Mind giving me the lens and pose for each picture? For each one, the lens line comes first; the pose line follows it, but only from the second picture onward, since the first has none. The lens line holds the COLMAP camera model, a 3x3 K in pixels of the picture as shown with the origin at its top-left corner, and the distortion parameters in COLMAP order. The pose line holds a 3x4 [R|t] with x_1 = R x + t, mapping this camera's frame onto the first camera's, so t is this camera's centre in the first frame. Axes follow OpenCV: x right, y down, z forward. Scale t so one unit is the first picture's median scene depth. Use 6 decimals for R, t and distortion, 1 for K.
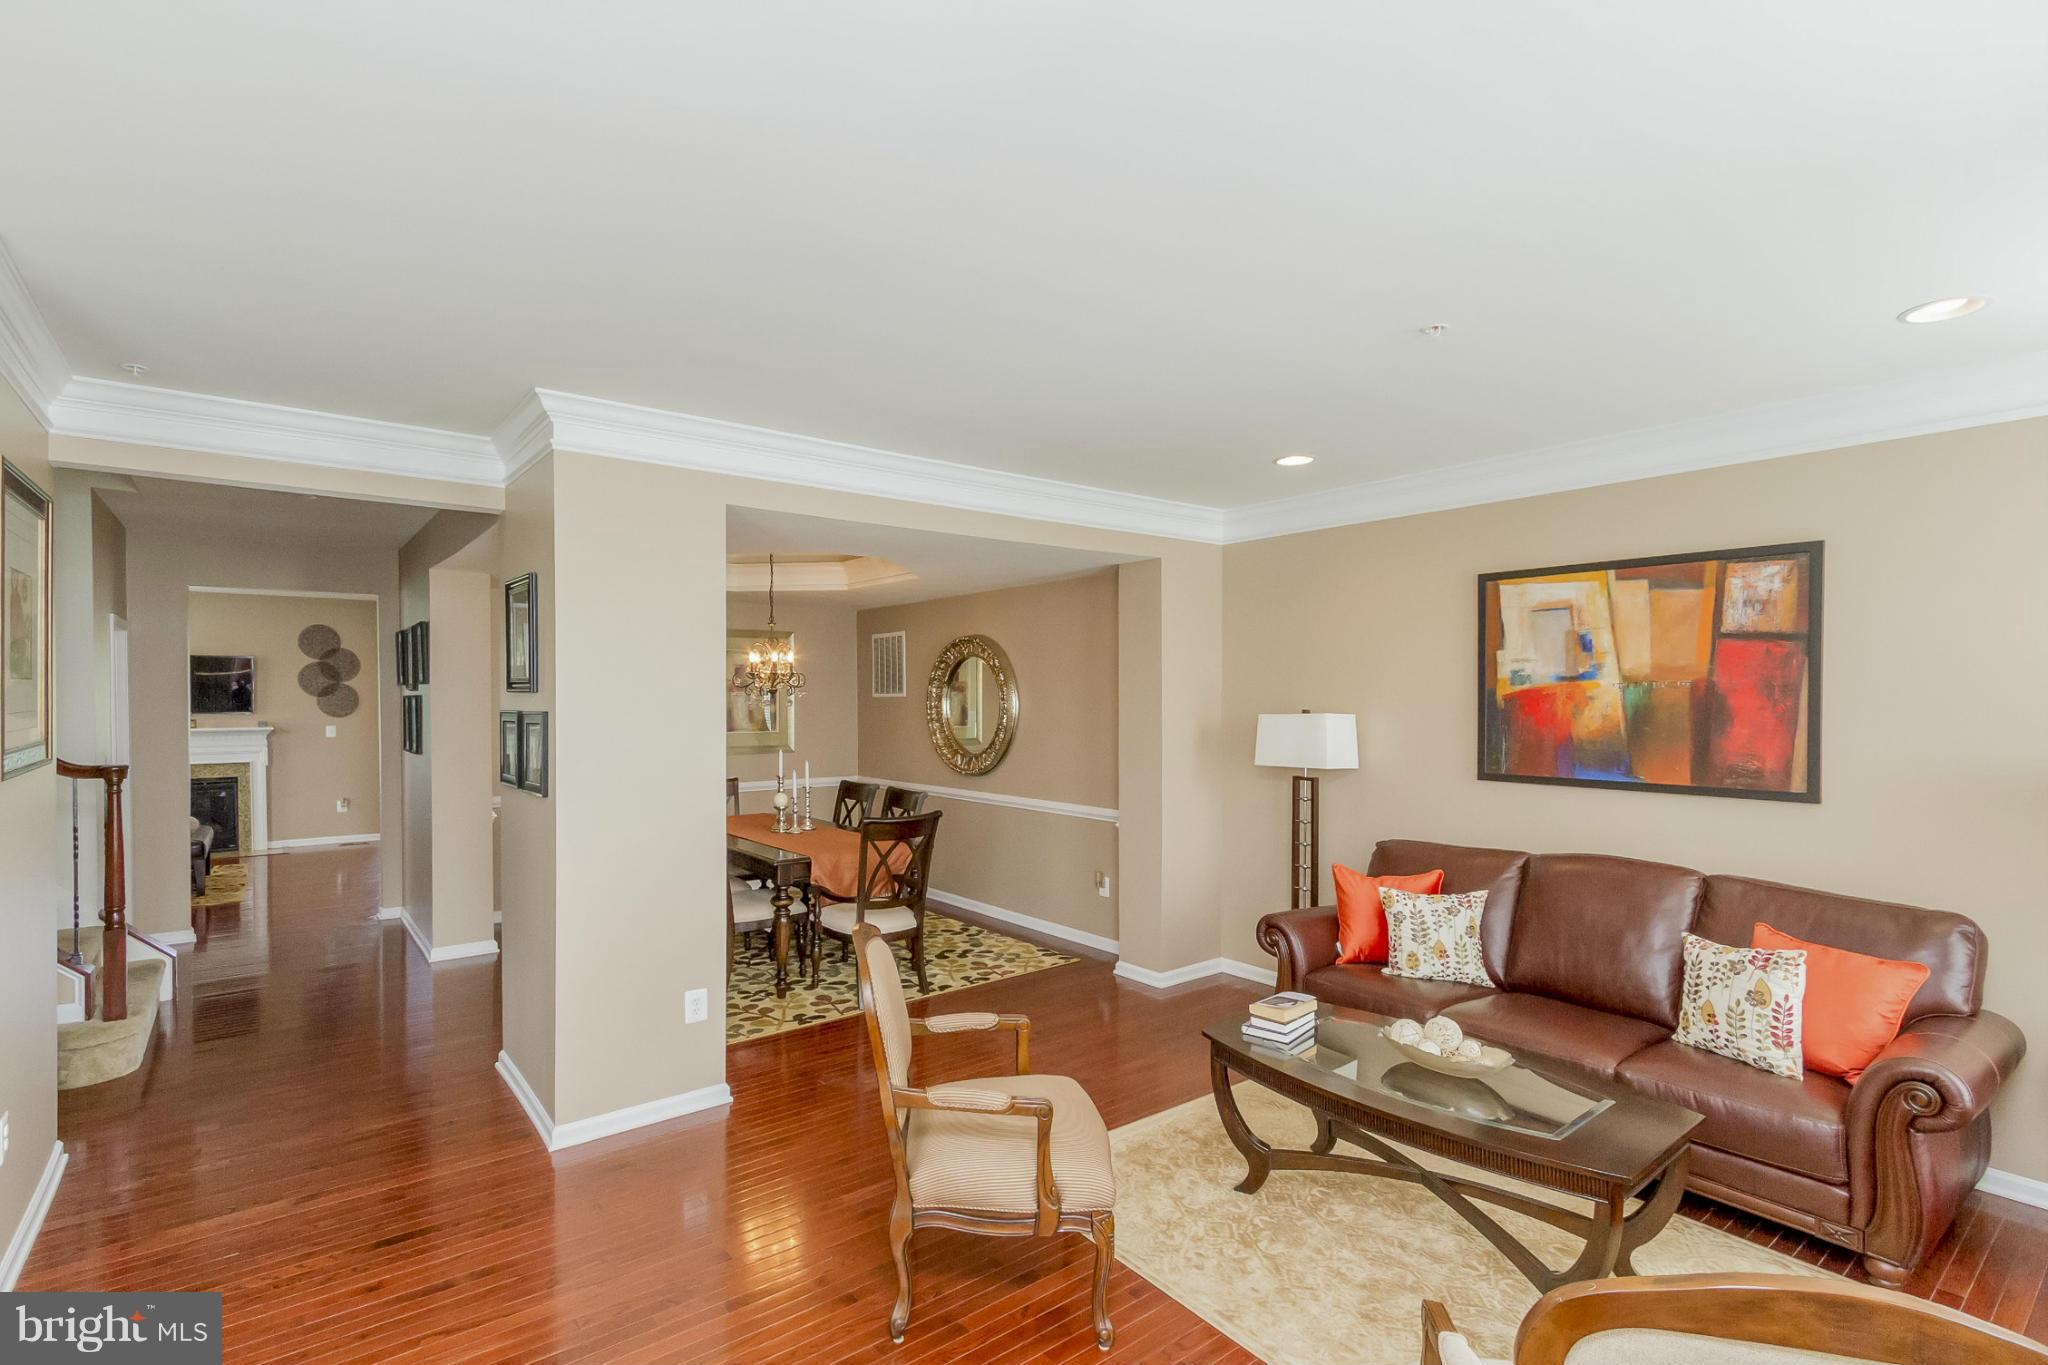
lens RADIAL K [[969.1, 0, 1011.2], [0, 969.1, 711.1], [0, 0, 1]] dist [-0.003336, -0.000592]
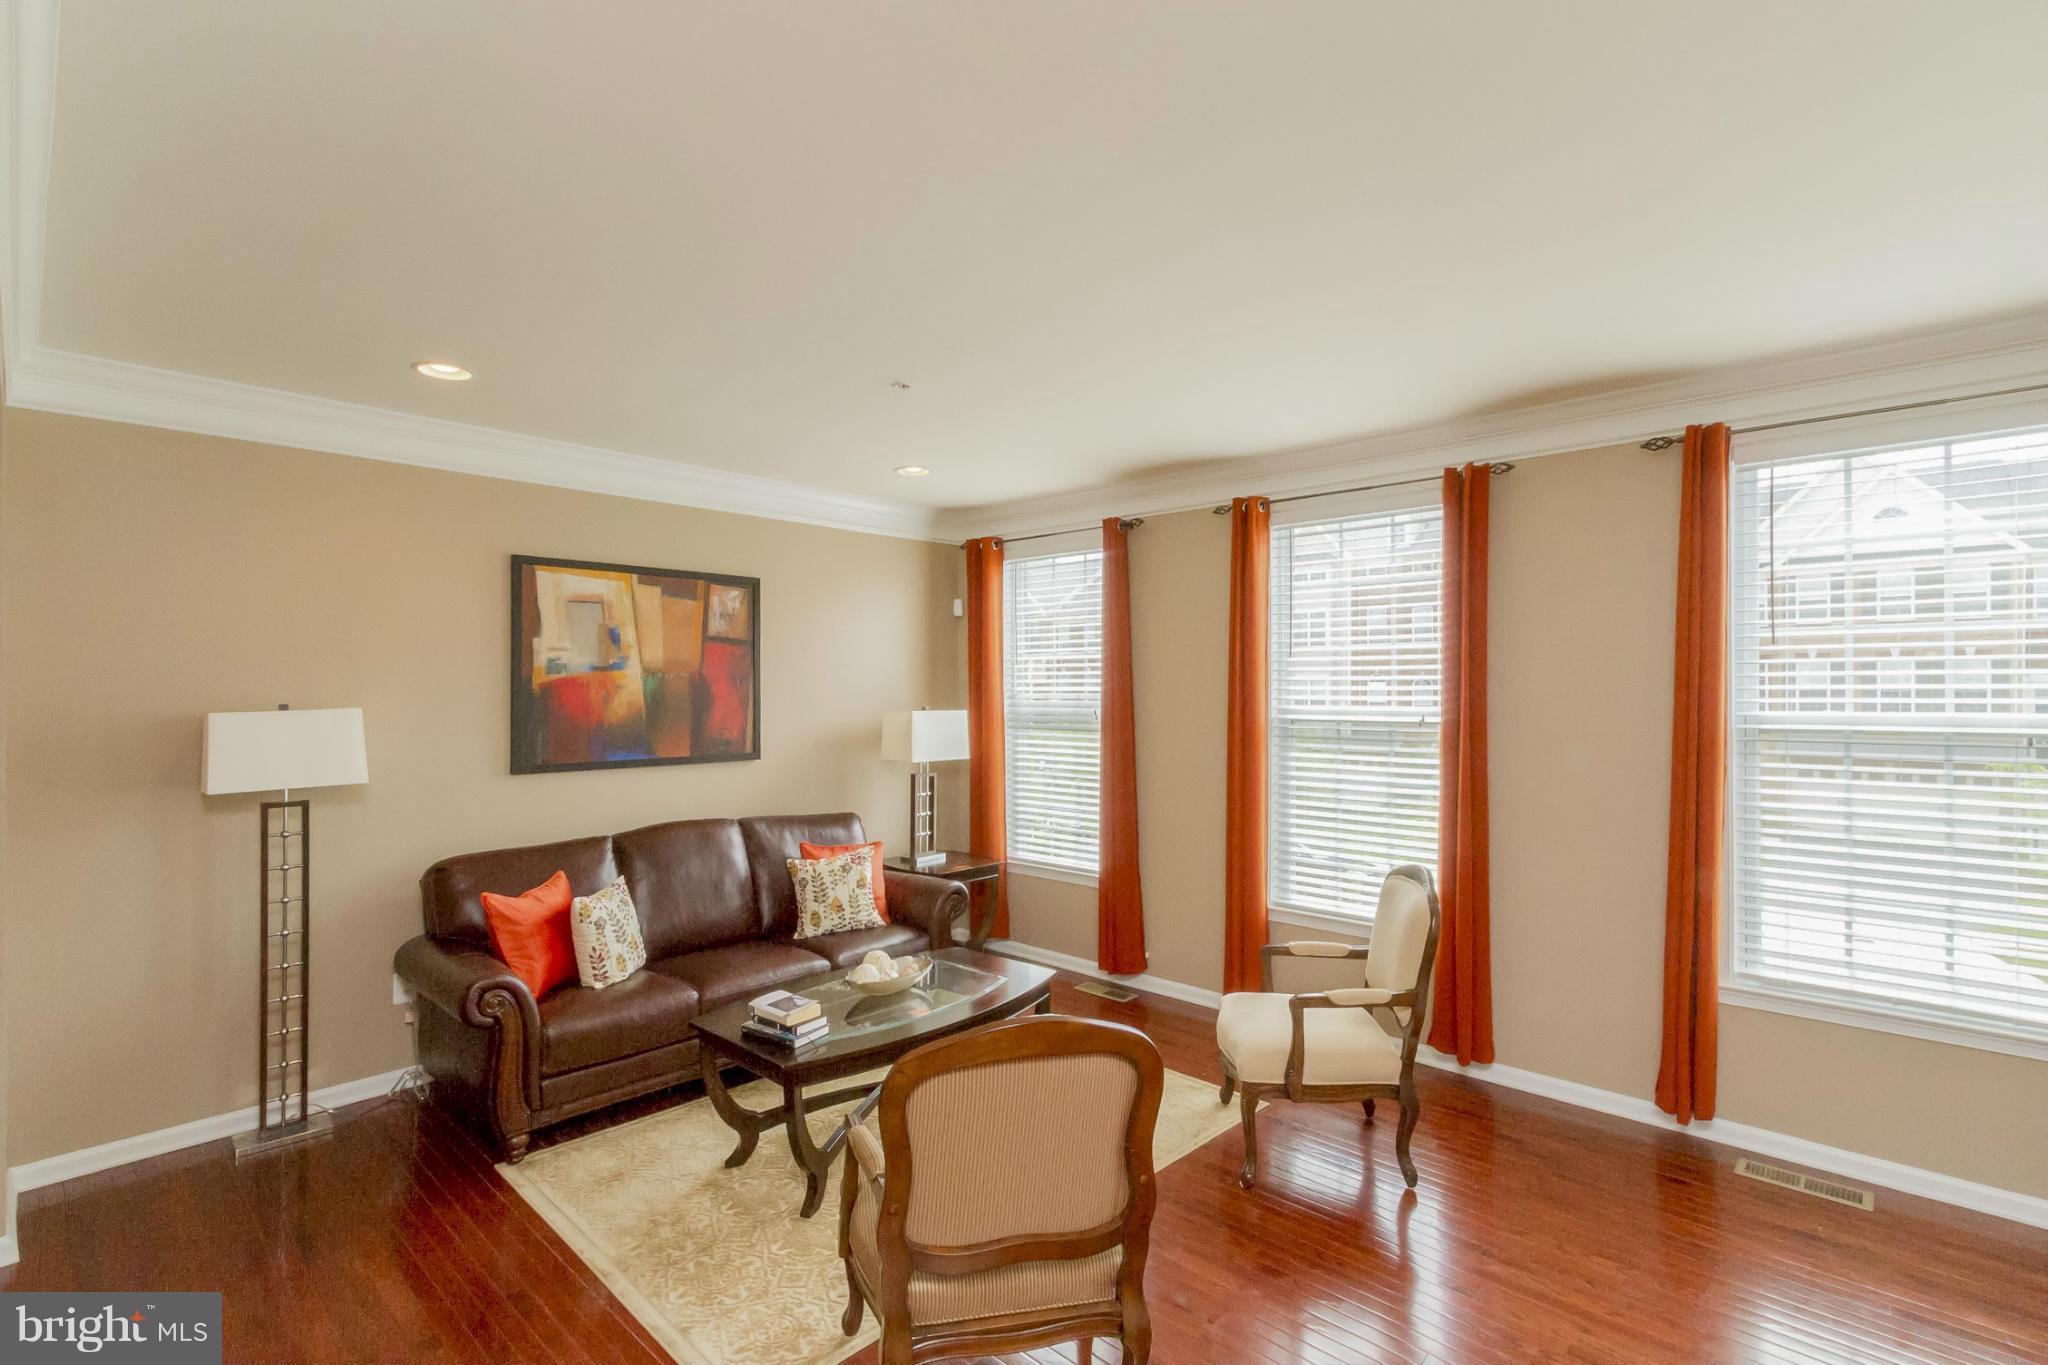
lens RADIAL K [[916.8, 0, 1044.2], [0, 916.8, 690.4], [0, 0, 1]] dist [-0.038660, -0.000005]
pose [[-0.177110, -0.002668, 0.984187, -0.462932], [0.017460, 0.999830, 0.005852, -0.006295], [-0.984036, 0.018220, -0.177034, 0.647144]]
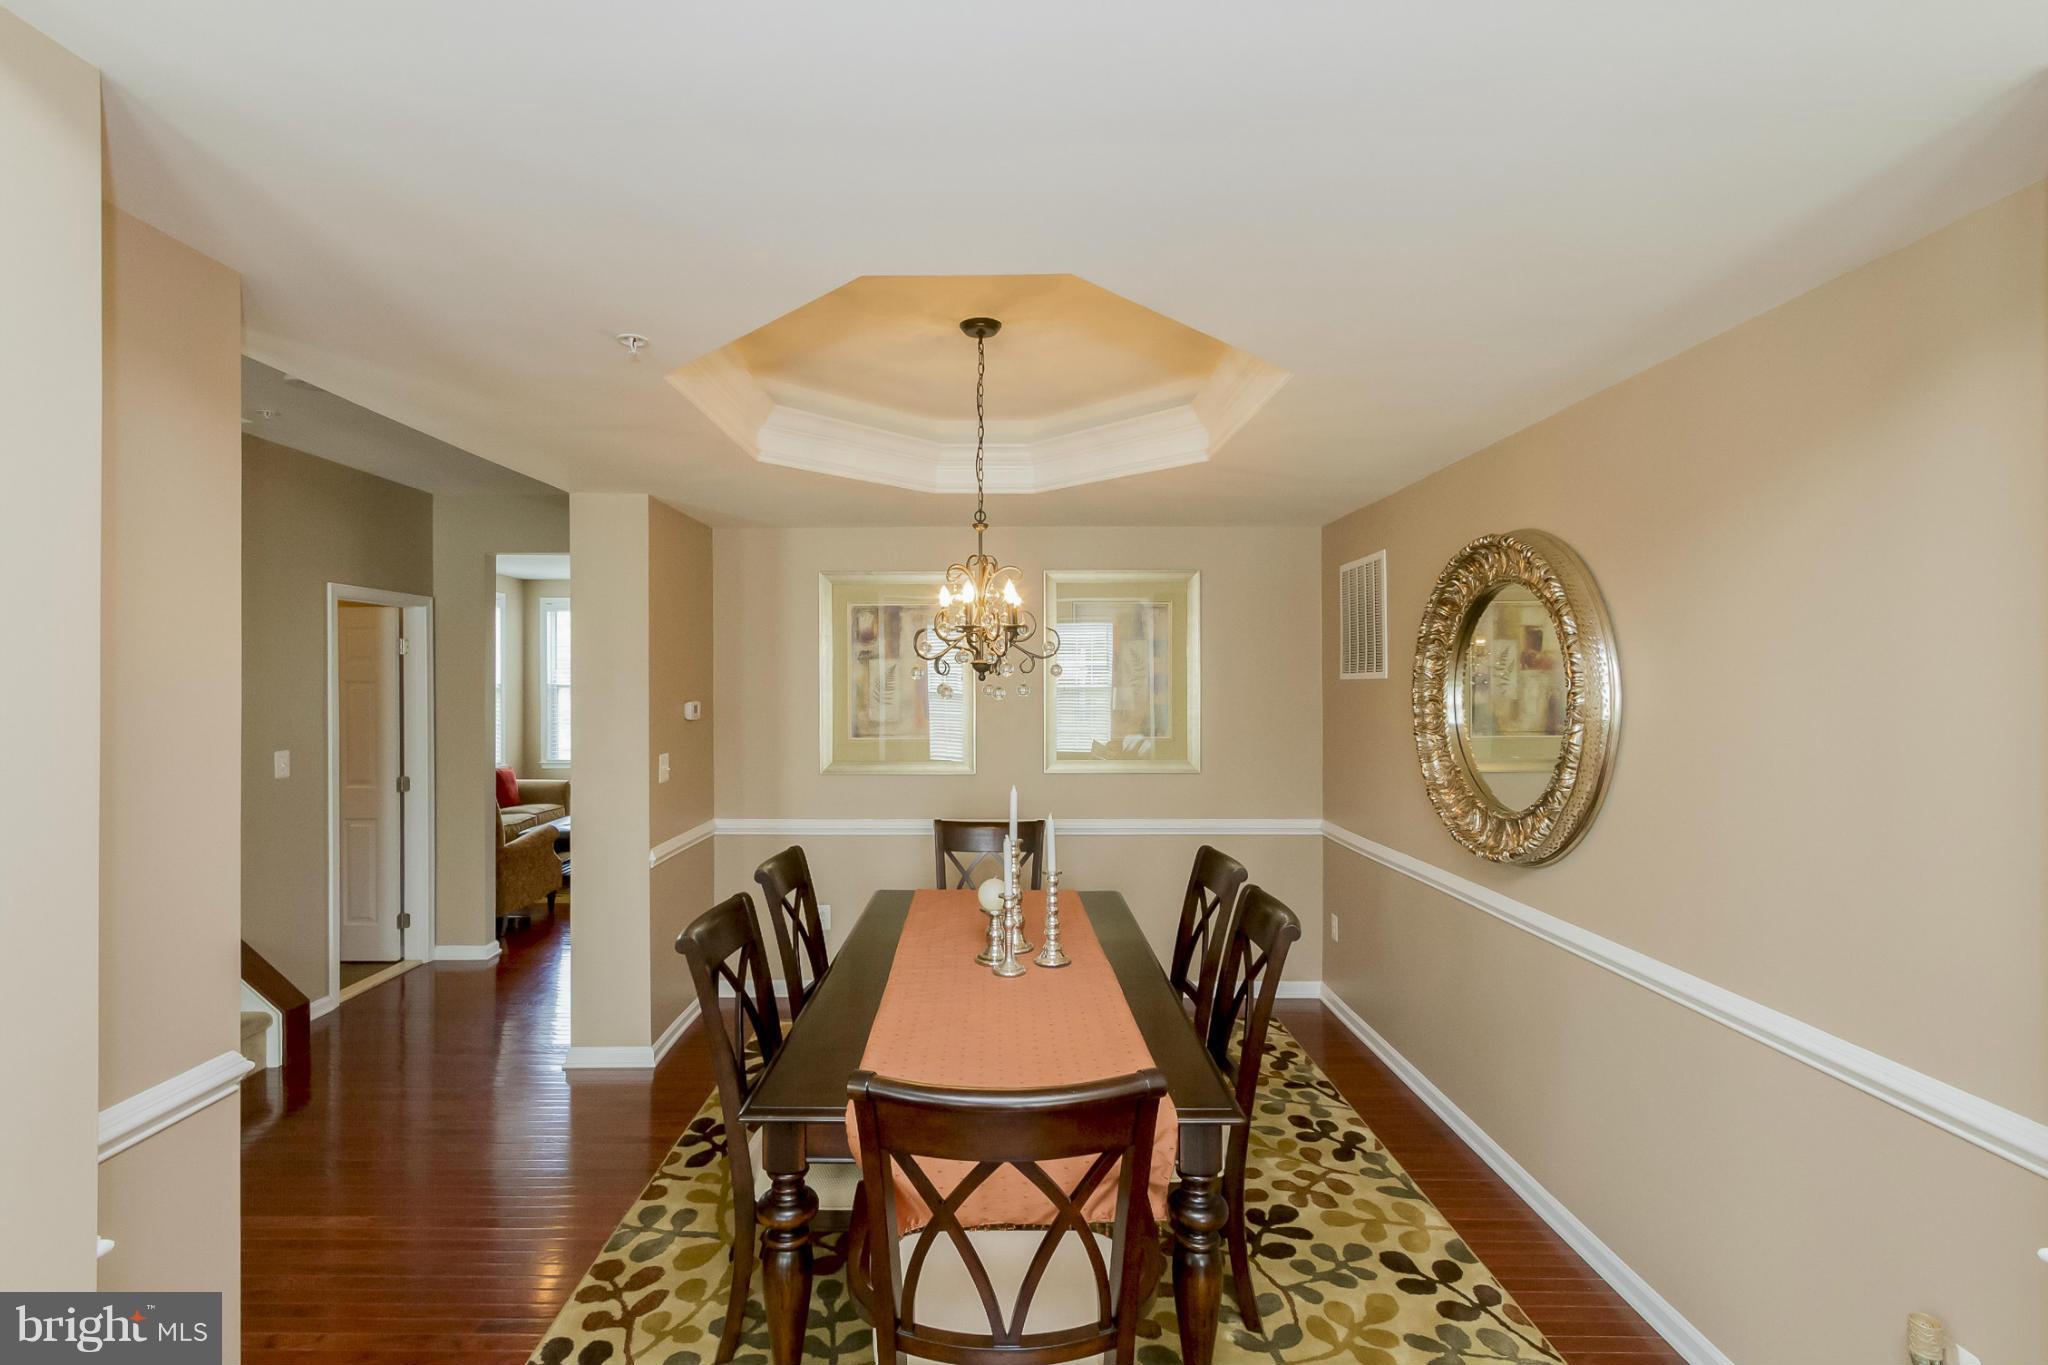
lens RADIAL K [[969.1, 0, 992.5], [0, 969.1, 678.3], [0, 0, 1]] dist [-0.003336, -0.000592]
pose [[0.776217, -0.008432, -0.630409, 0.084363], [-0.004522, 0.999810, -0.018941, -0.008595], [0.630449, 0.017553, 0.776032, 0.839977]]
